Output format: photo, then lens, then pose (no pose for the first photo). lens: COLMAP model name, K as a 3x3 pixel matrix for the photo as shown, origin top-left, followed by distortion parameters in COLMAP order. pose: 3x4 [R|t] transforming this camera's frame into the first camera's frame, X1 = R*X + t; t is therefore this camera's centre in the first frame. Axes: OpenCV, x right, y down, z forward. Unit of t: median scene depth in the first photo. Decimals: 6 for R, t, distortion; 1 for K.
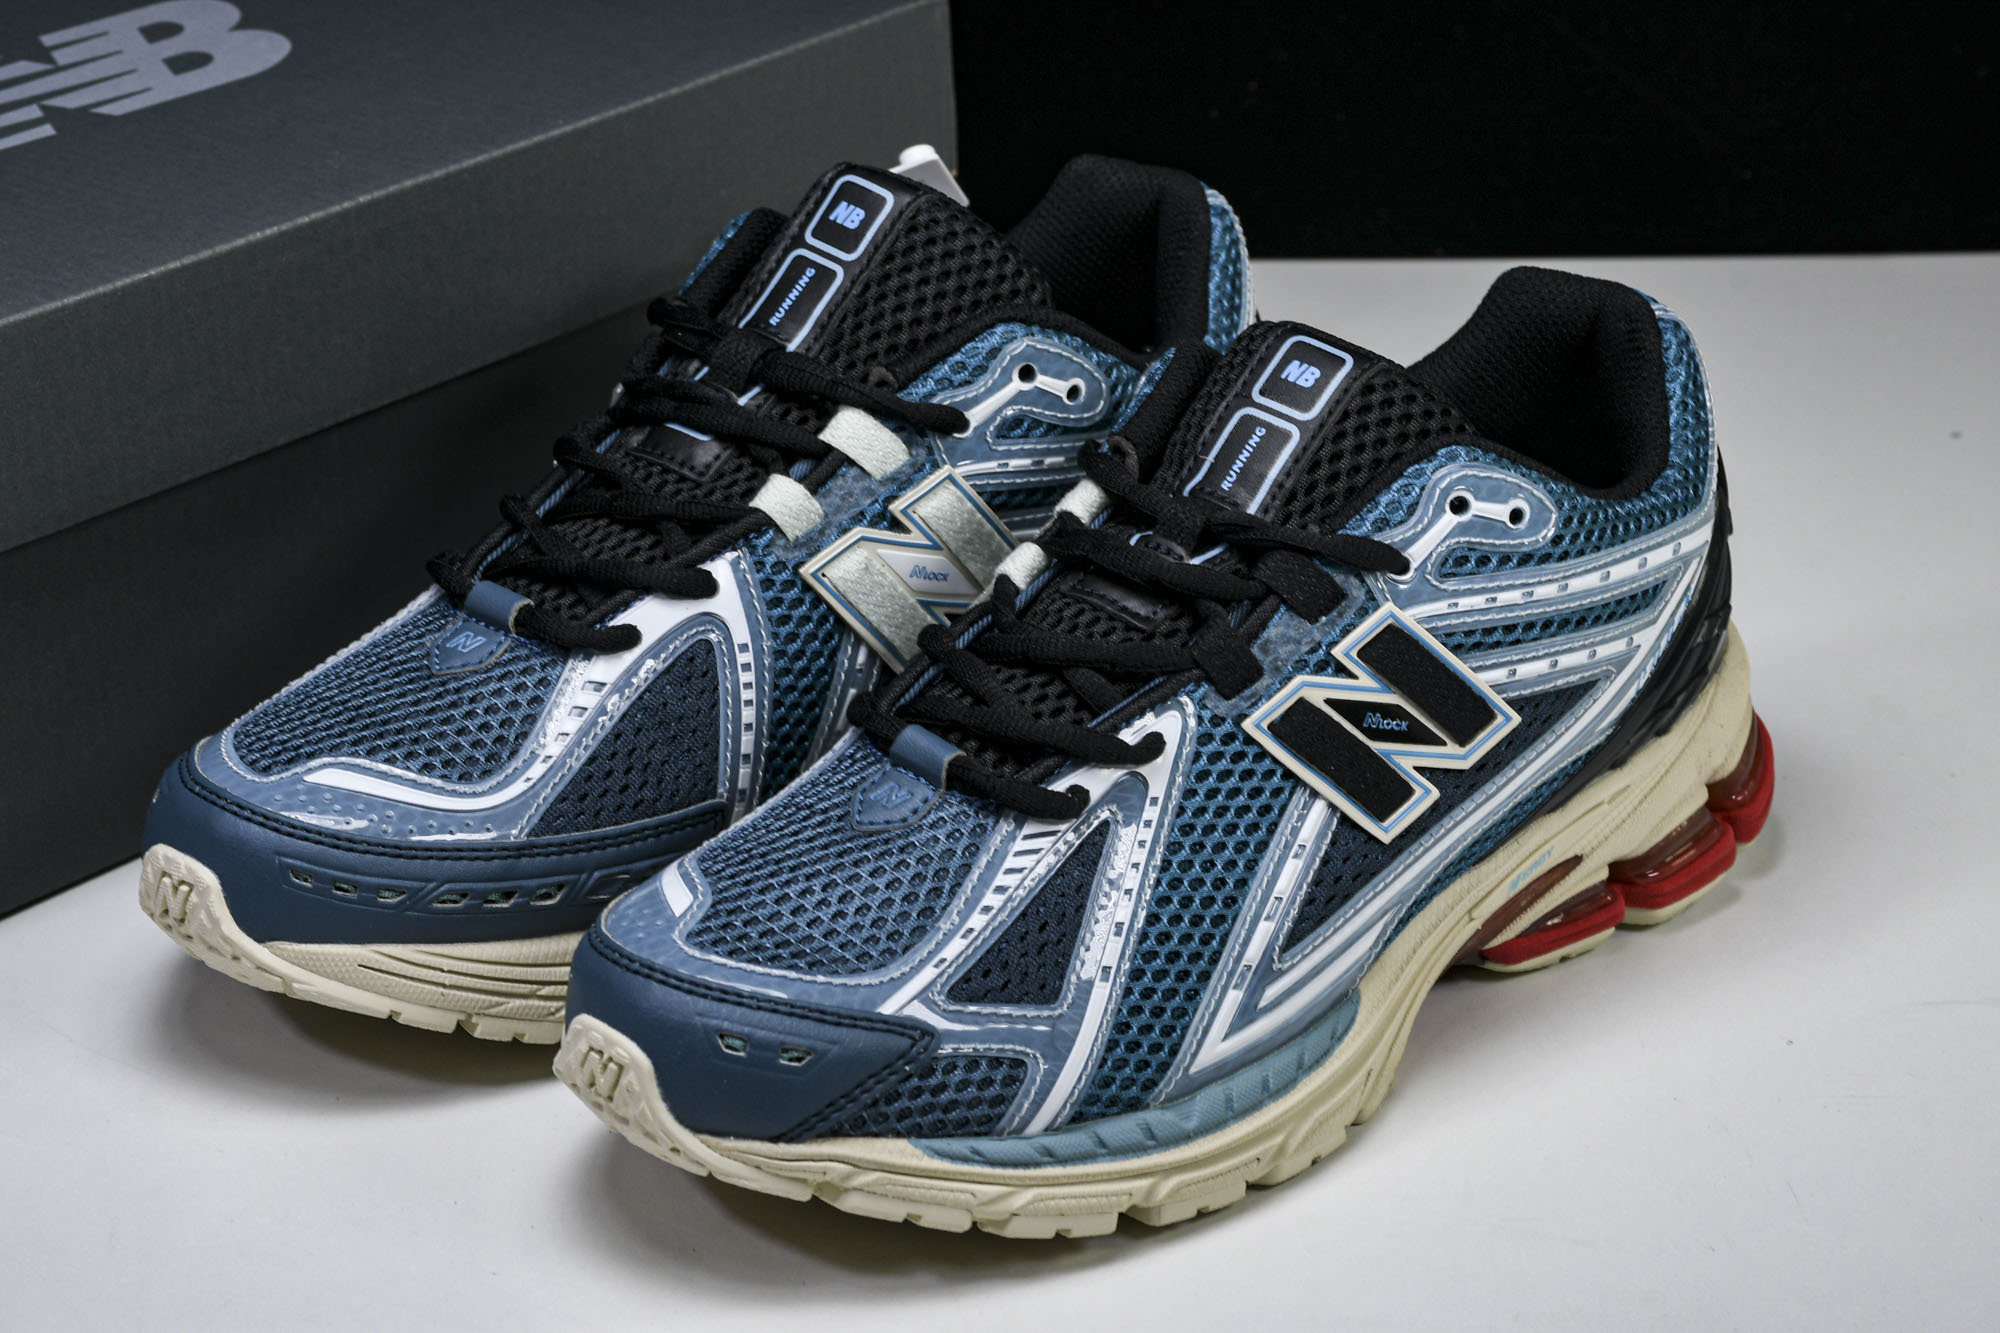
lens RADIAL K [[4866.8, 0, 990.2], [0, 4866.8, 684.1], [0, 0, 1]] dist [0.417706, 0.000000]
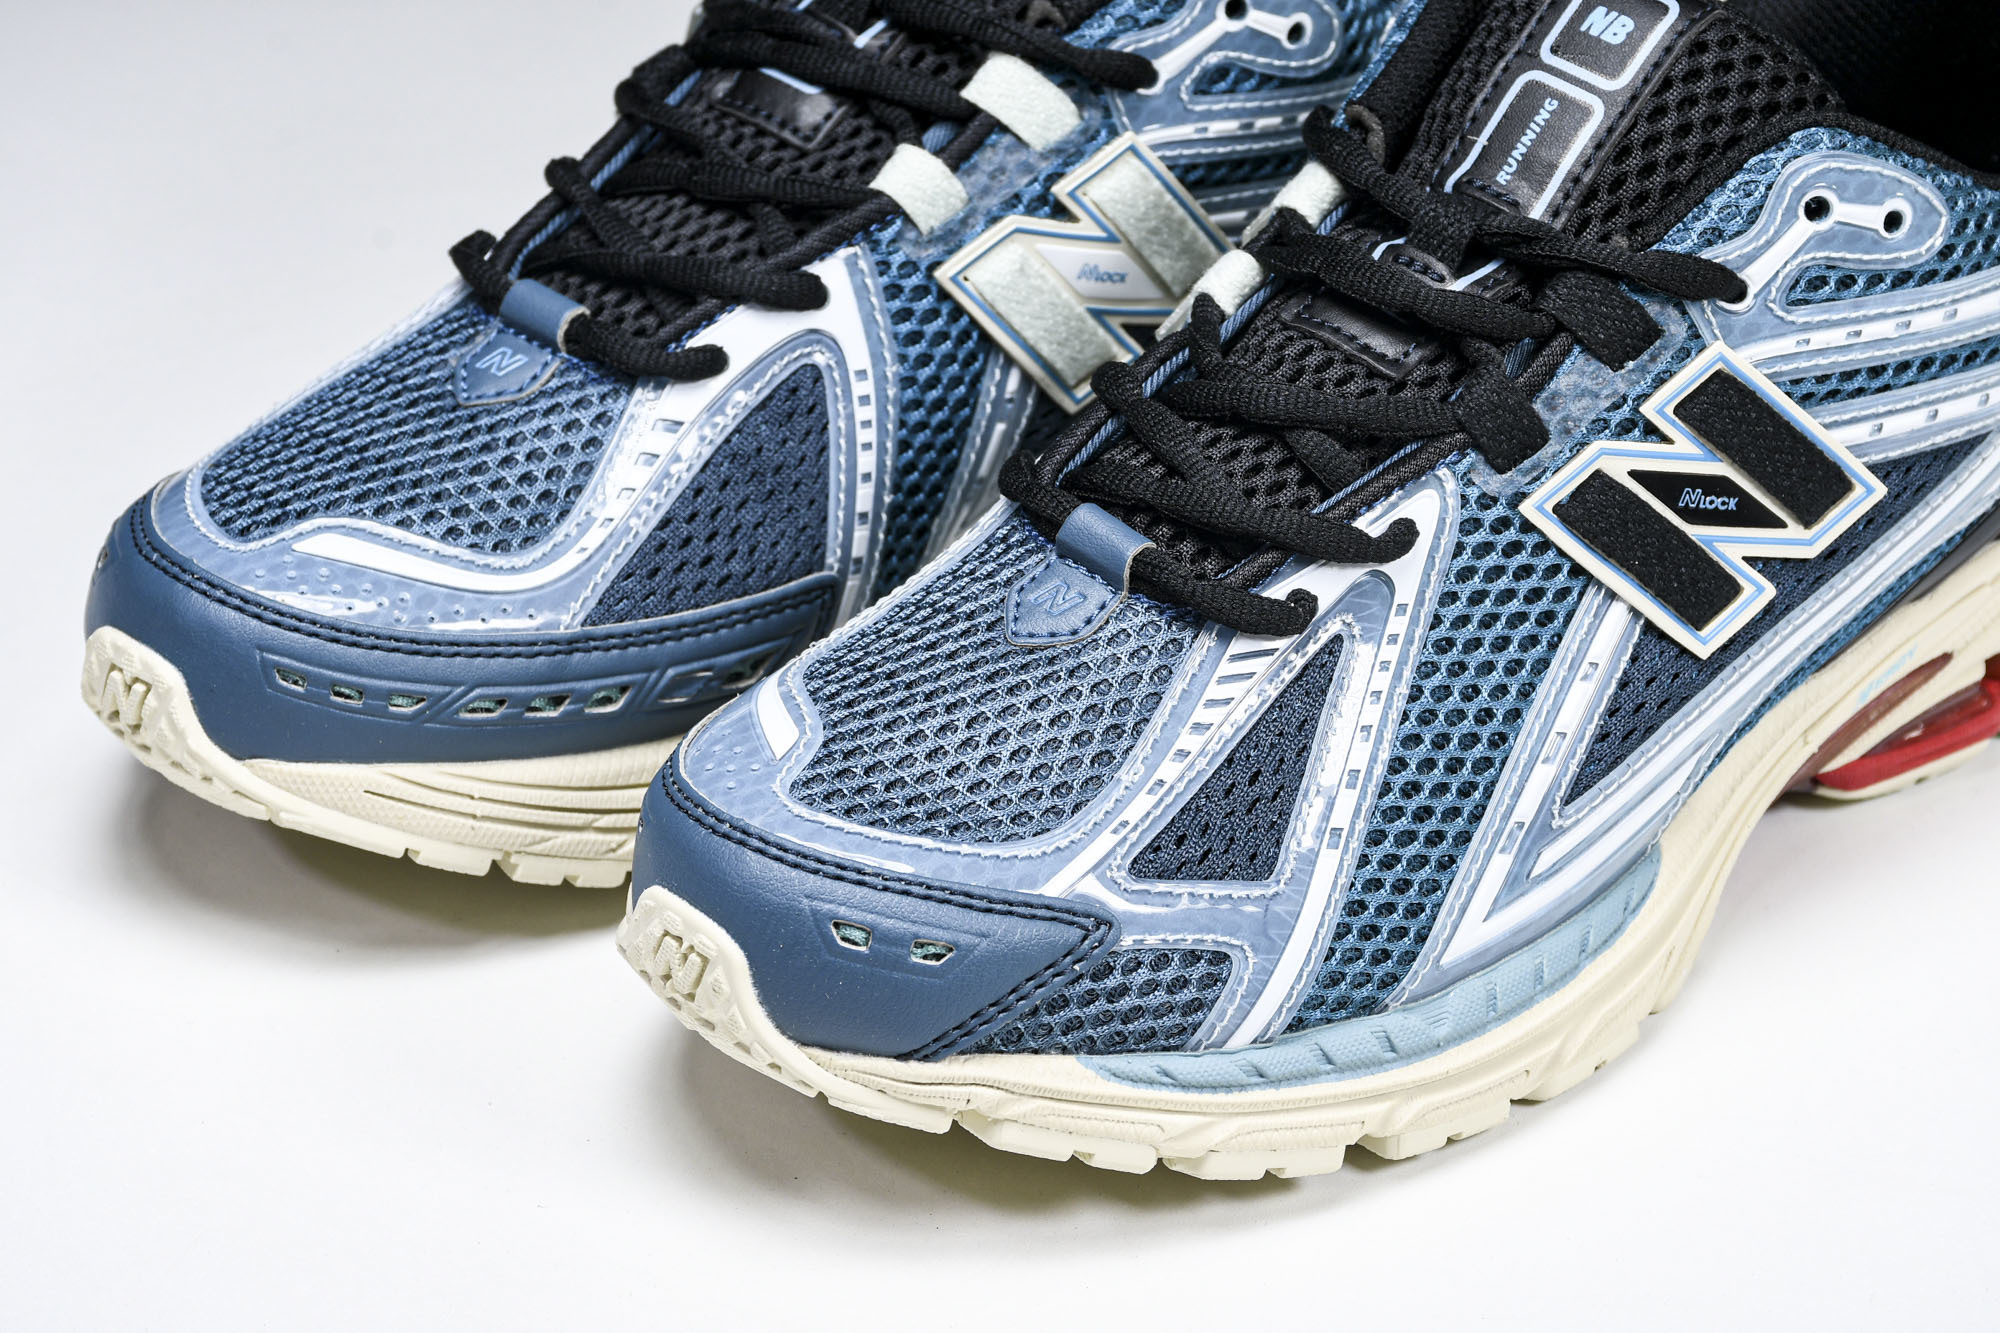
lens RADIAL K [[5576.7, 0, 975.2], [0, 5576.7, 704.4], [0, 0, 1]] dist [0.598056, 0.000000]
pose [[0.999728, 0.015805, -0.017170, -0.017264], [-0.013882, 0.994176, 0.106874, -0.052145], [0.018759, -0.106607, 0.994124, 0.121351]]
